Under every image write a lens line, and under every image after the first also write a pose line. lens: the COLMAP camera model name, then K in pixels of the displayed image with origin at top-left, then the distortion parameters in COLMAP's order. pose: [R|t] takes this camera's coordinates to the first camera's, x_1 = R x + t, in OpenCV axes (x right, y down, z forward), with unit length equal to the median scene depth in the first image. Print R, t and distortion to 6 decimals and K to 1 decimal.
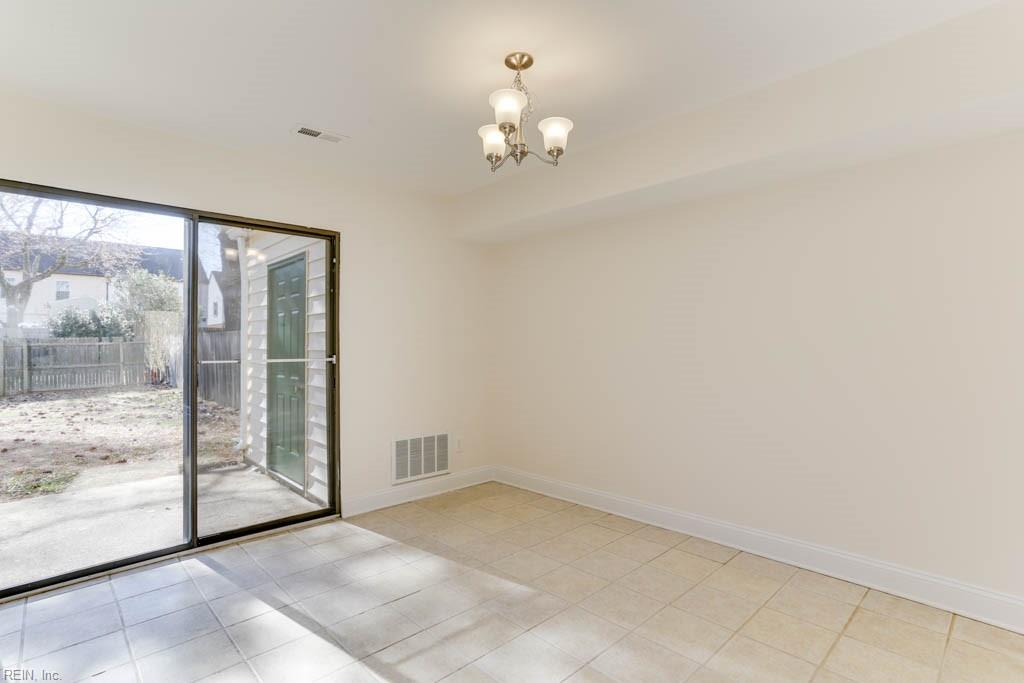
lens RADIAL K [[502.3, 0, 532.6], [0, 502.3, 334.4], [0, 0, 1]] dist [-0.035539, 0.017623]
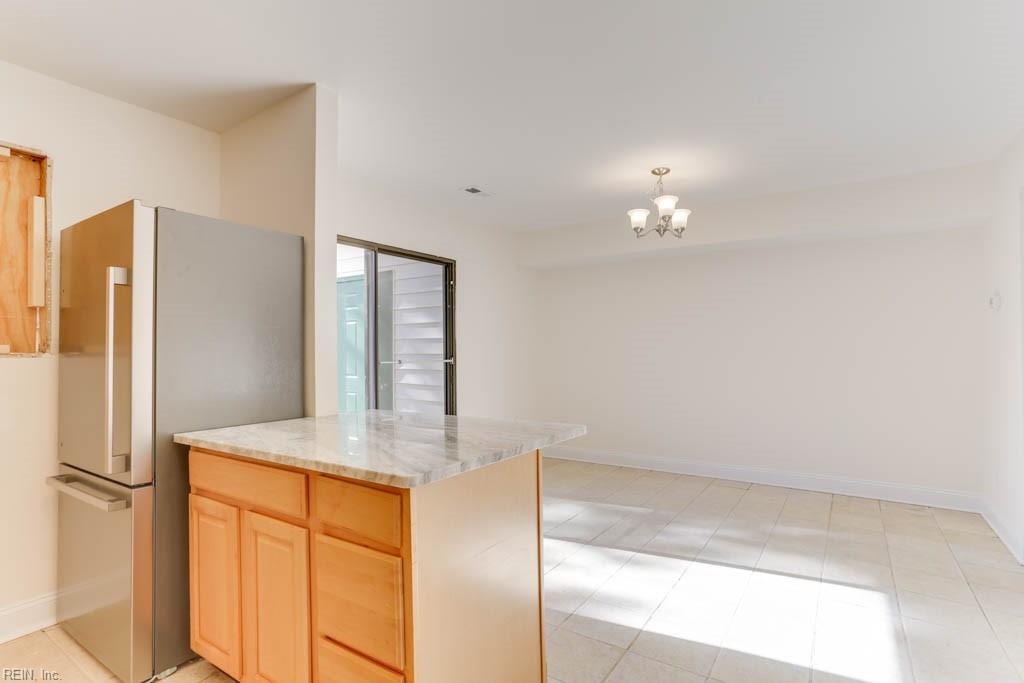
lens RADIAL K [[502.3, 0, 542.3], [0, 502.3, 343.8], [0, 0, 1]] dist [-0.035539, 0.017623]
pose [[0.973138, 0.003486, 0.230195, -0.464592], [-0.005905, 0.999934, 0.009822, -0.007160], [-0.230146, -0.010917, 0.973095, -0.287125]]
